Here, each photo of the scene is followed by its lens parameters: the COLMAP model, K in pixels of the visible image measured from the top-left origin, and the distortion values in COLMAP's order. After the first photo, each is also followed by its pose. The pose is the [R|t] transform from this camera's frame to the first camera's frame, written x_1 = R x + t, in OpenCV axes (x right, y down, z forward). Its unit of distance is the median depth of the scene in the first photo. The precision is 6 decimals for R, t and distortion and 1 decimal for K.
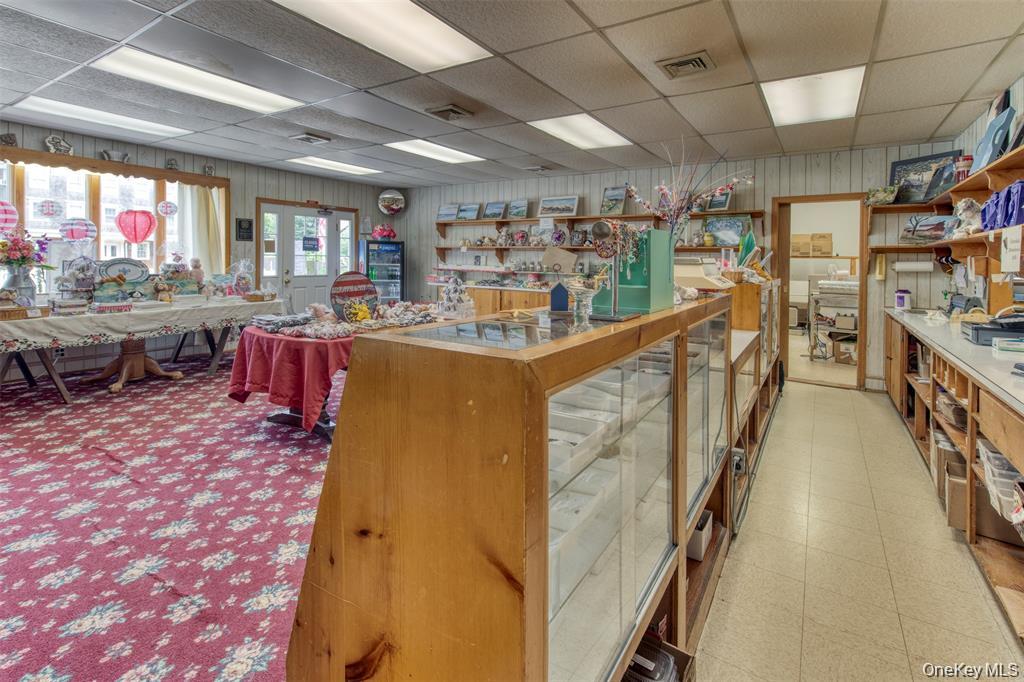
lens RADIAL K [[473.2, 0, 512.0], [0, 473.2, 341.0], [0, 0, 1]] dist [-0.001638, -0.000013]
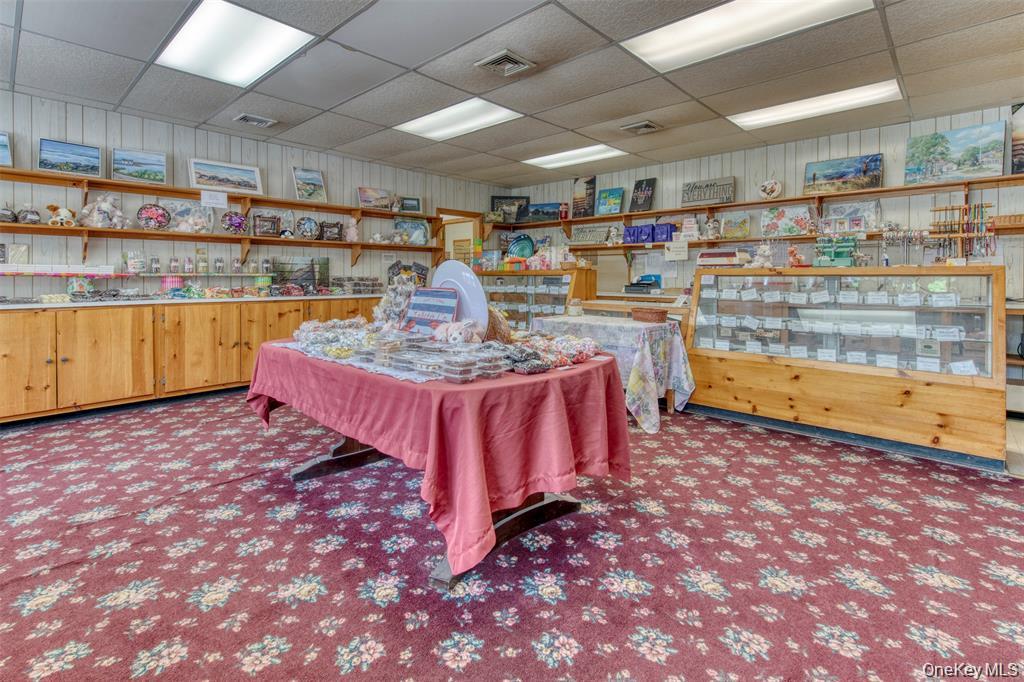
lens RADIAL K [[473.2, 0, 512.0], [0, 473.2, 341.0], [0, 0, 1]] dist [-0.001638, -0.000013]
pose [[0.168464, -0.154108, 0.973586, -0.846926], [0.164535, 0.978242, 0.126375, -0.103900], [-0.971879, 0.138899, 0.190155, 0.762582]]
